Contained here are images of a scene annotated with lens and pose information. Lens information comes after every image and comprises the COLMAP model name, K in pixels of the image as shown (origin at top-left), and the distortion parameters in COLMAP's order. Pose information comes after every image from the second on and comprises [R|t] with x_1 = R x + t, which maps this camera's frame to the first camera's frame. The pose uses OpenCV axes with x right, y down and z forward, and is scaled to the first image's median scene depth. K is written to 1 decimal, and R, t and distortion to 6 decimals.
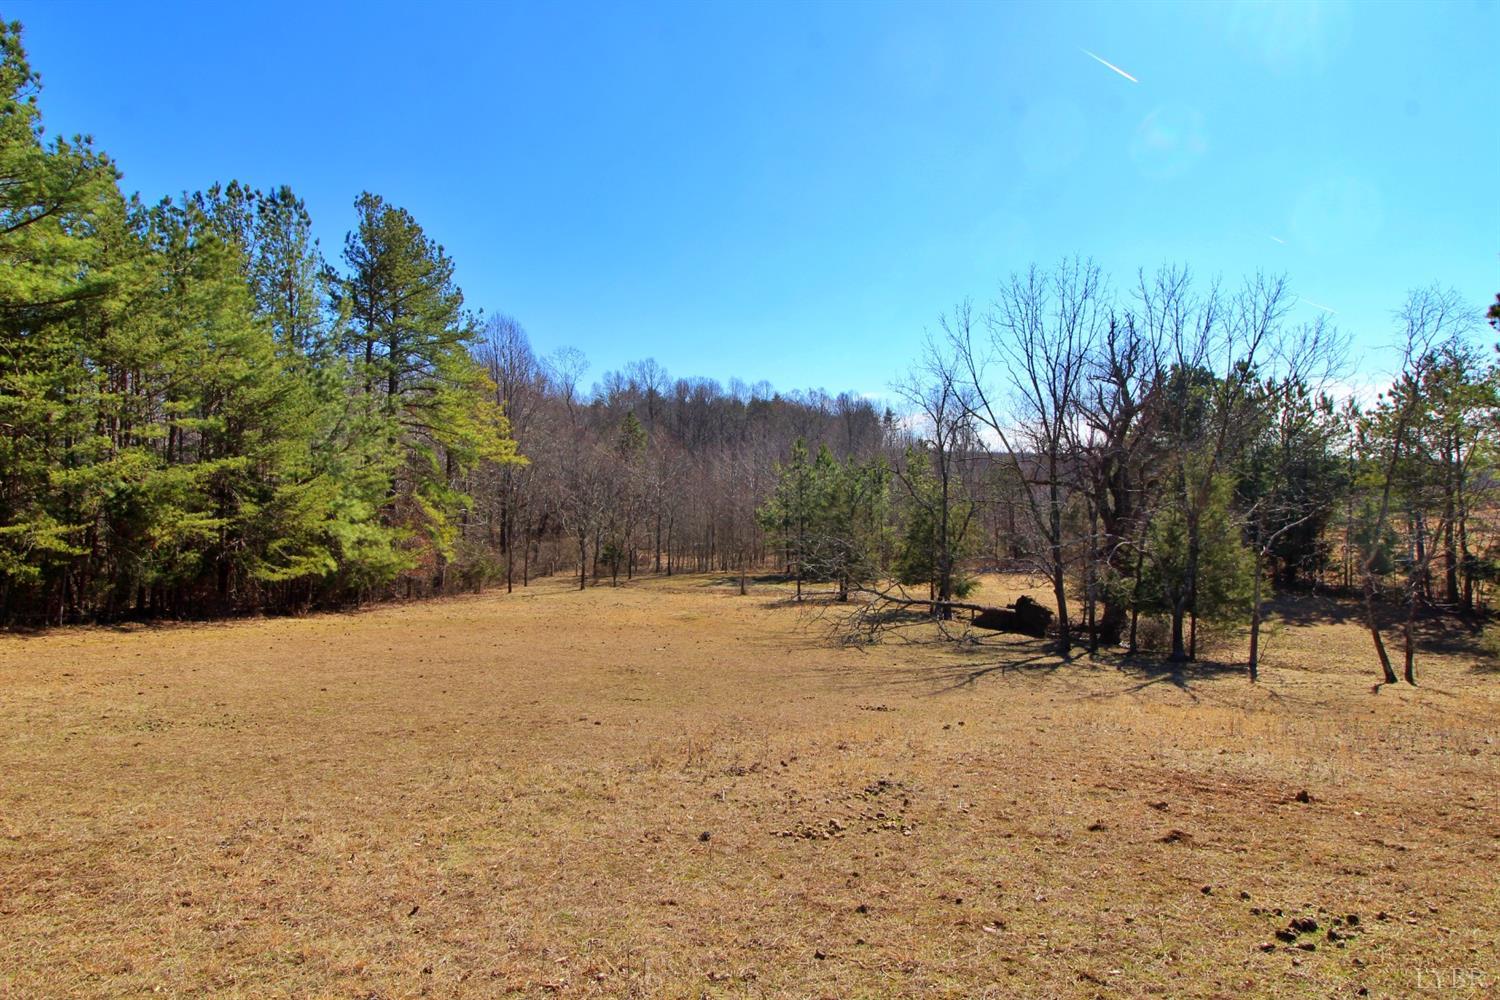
lens RADIAL K [[893.6, 0, 755.6], [0, 893.6, 505.9], [0, 0, 1]] dist [0.002812, 0.000423]
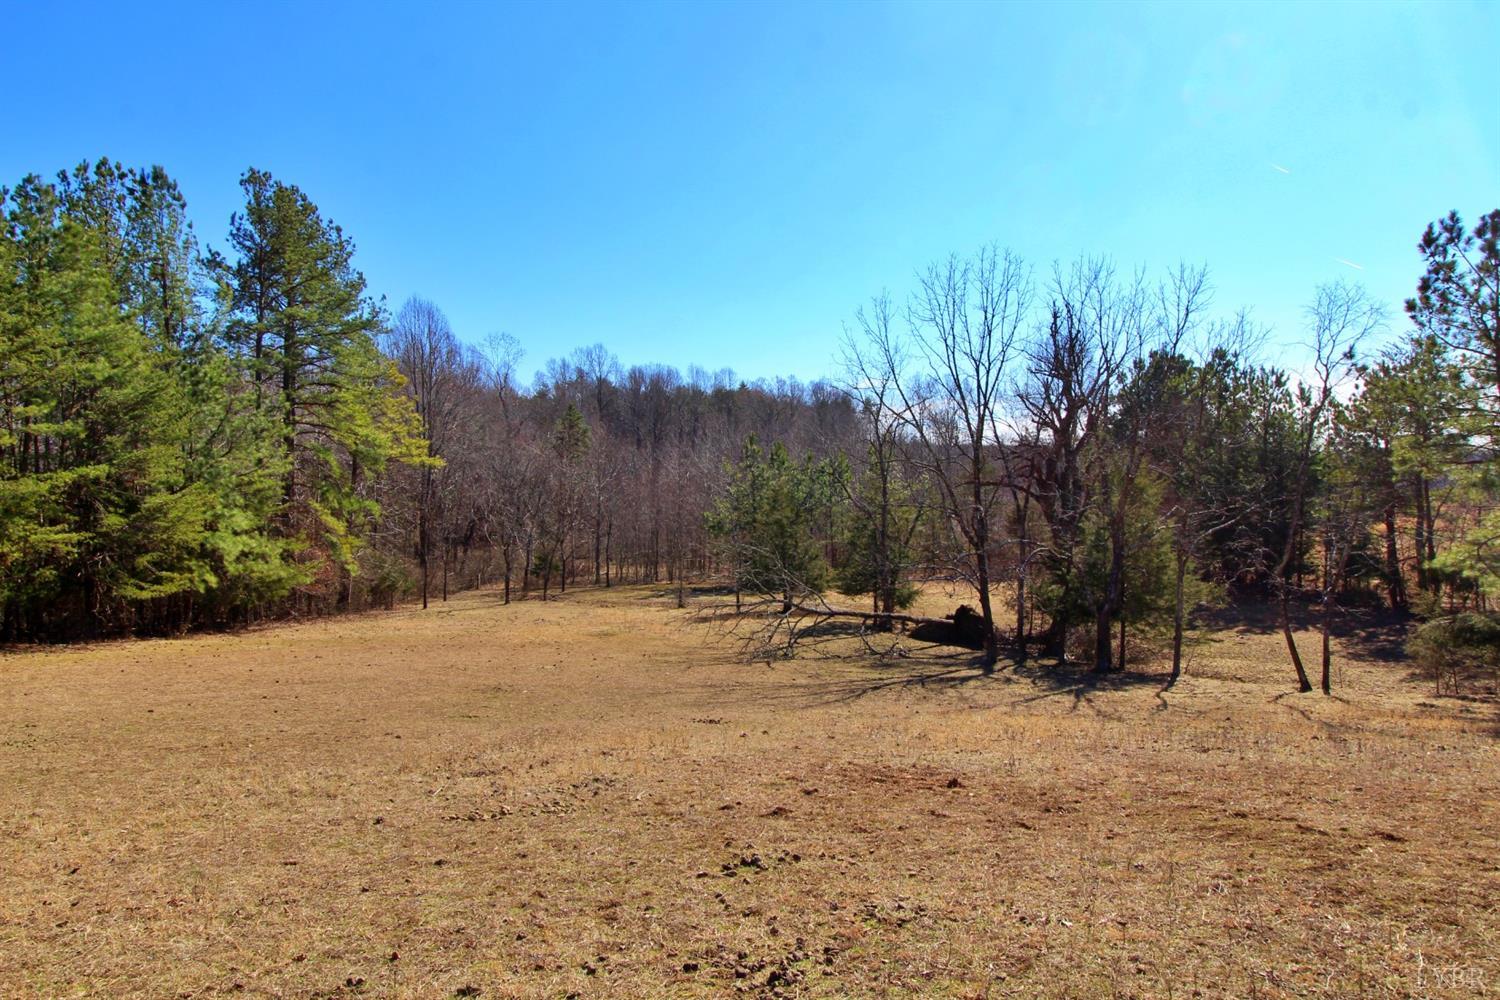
lens RADIAL K [[1007.2, 0, 757.9], [0, 1007.2, 505.1], [0, 0, 1]] dist [0.009181, -0.015024]
pose [[0.999593, -0.009210, 0.027000, 0.050398], [0.009259, 0.999956, -0.001694, -0.003739], [-0.026983, 0.001943, 0.999634, -0.039120]]
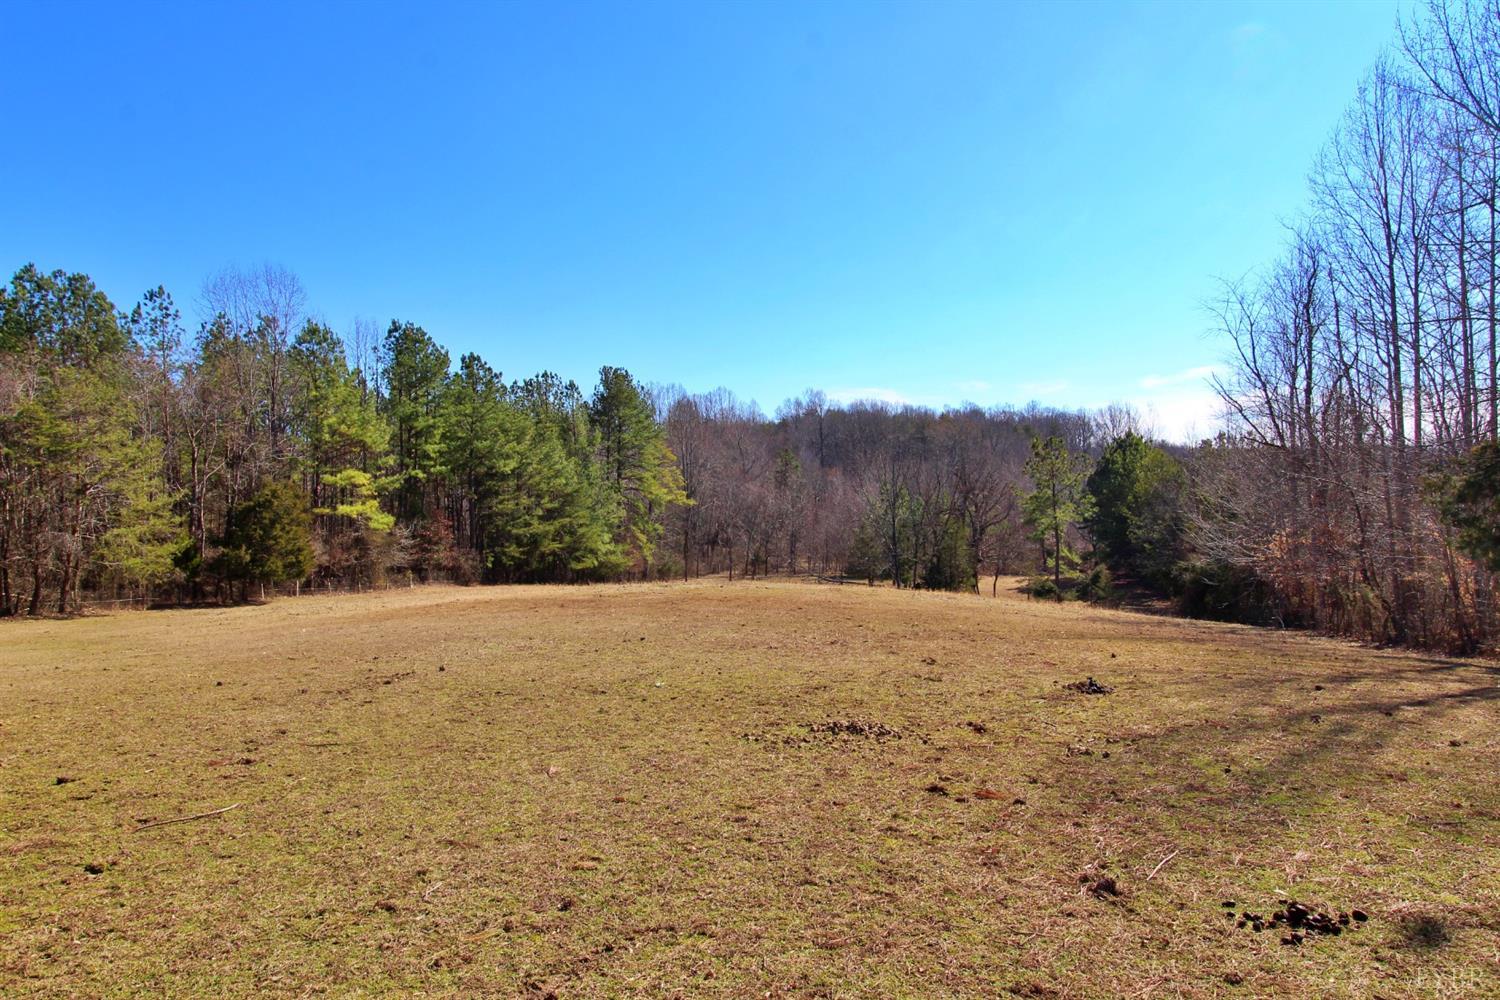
lens RADIAL K [[1007.2, 0, 743.7], [0, 1007.2, 499.9], [0, 0, 1]] dist [0.009181, -0.015024]
pose [[0.969036, -0.007134, -0.246817, 0.424976], [0.005959, 0.999967, -0.005507, -0.063733], [0.246848, 0.003866, 0.969046, -1.140318]]
